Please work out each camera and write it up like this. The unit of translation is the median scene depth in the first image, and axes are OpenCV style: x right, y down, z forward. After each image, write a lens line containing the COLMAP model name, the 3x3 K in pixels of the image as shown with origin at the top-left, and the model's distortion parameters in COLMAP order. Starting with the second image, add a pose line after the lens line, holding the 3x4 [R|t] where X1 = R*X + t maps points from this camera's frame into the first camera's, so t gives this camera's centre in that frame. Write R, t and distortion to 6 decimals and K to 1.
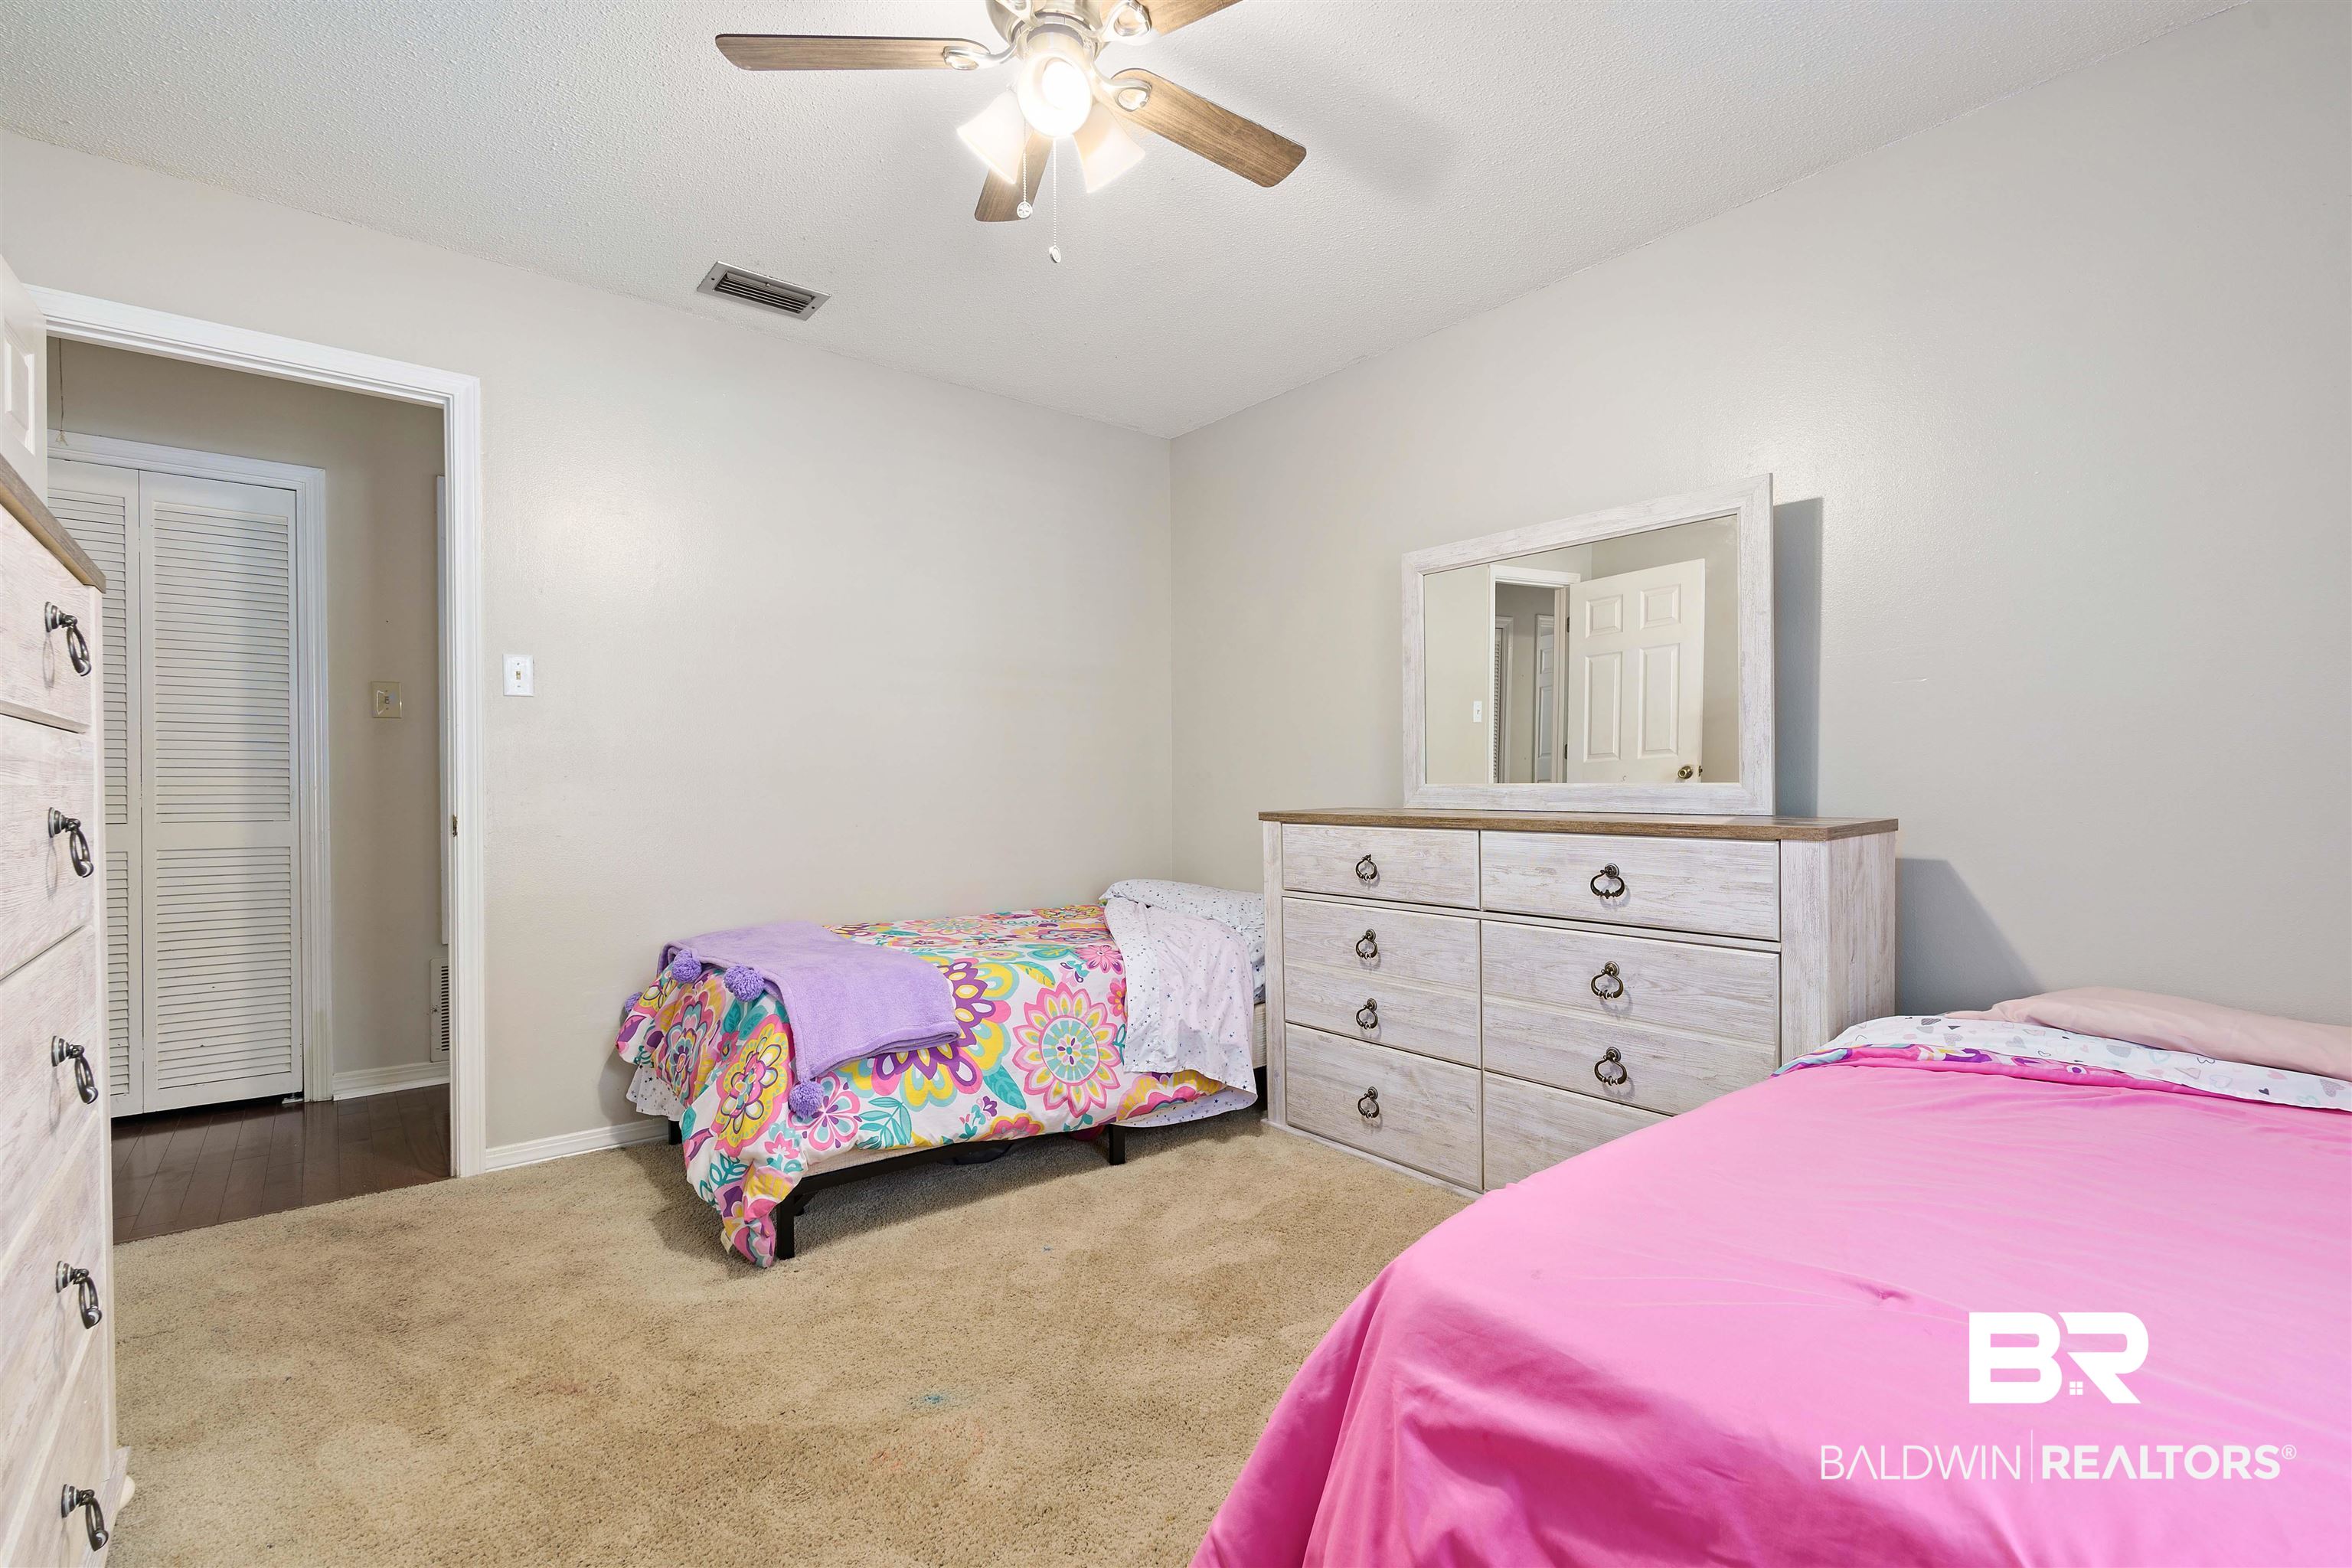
lens RADIAL K [[1023.4, 0, 1182.4], [0, 1023.4, 773.2], [0, 0, 1]] dist [-0.001450, -0.000257]
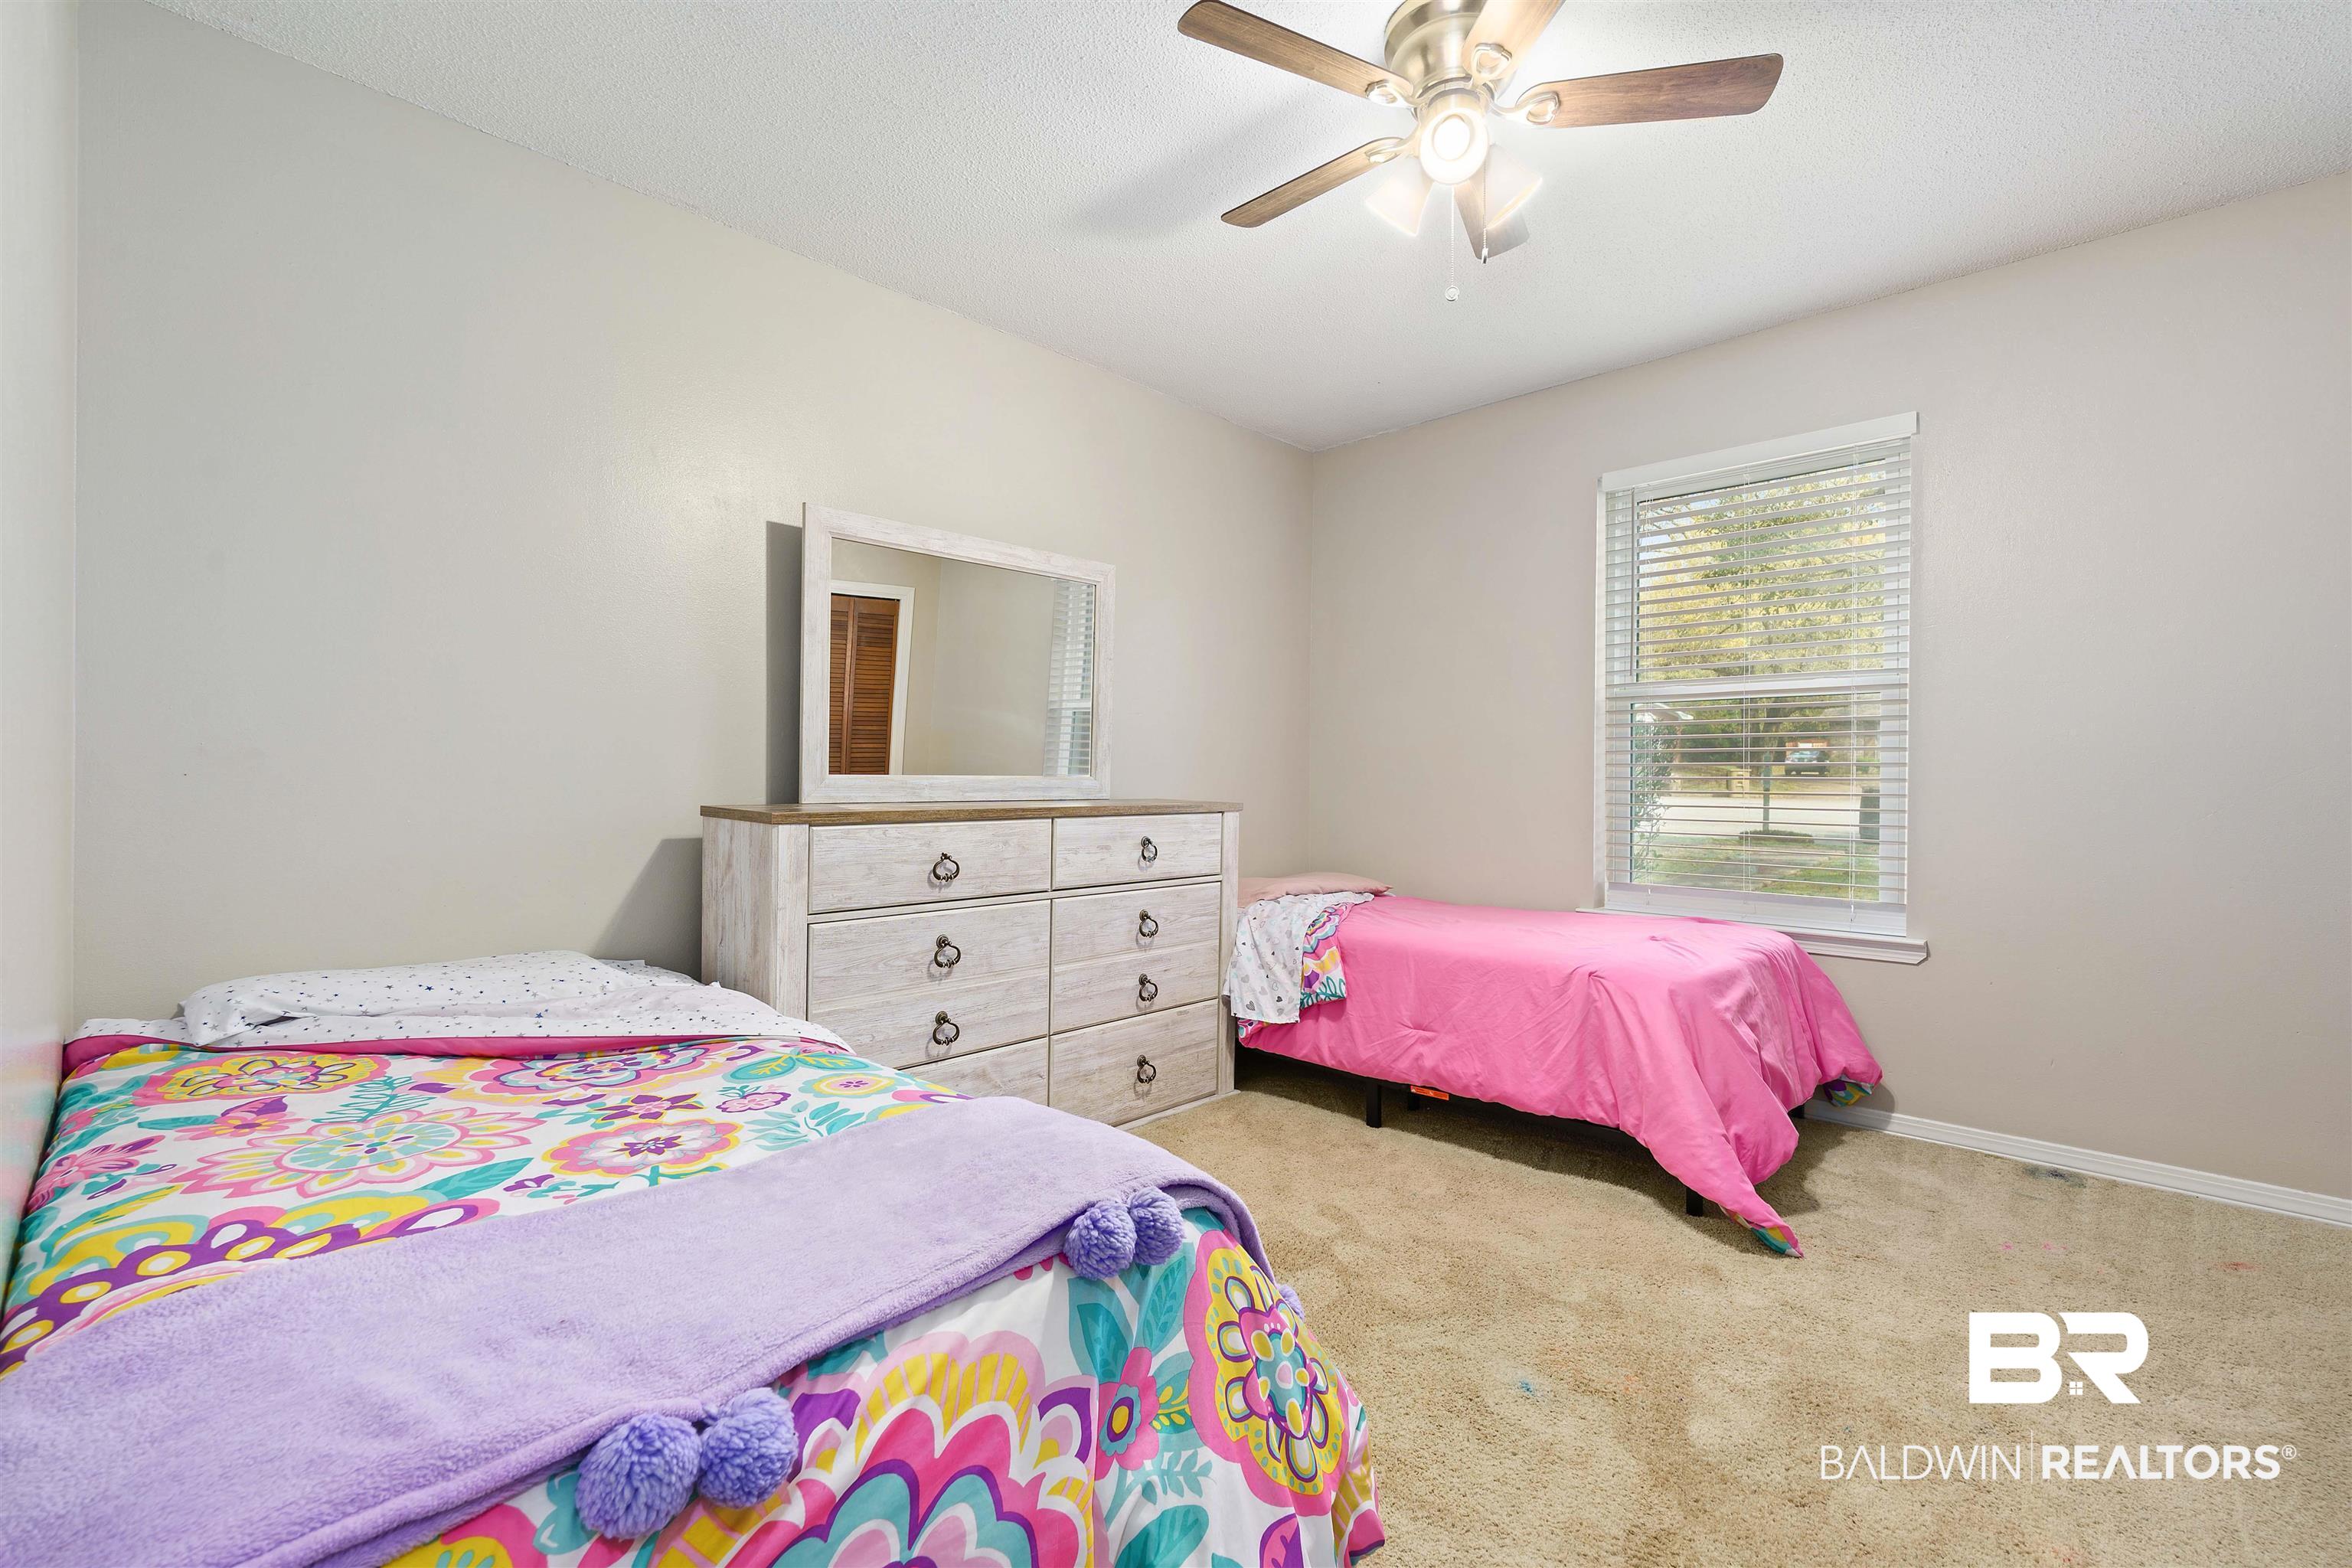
lens RADIAL K [[1023.4, 0, 1182.4], [0, 1023.4, 773.2], [0, 0, 1]] dist [-0.001450, -0.000257]
pose [[-0.091363, 0.005047, 0.995805, -0.773600], [-0.015228, 0.999863, -0.006465, 0.011578], [-0.995701, -0.015755, -0.091273, 0.908155]]
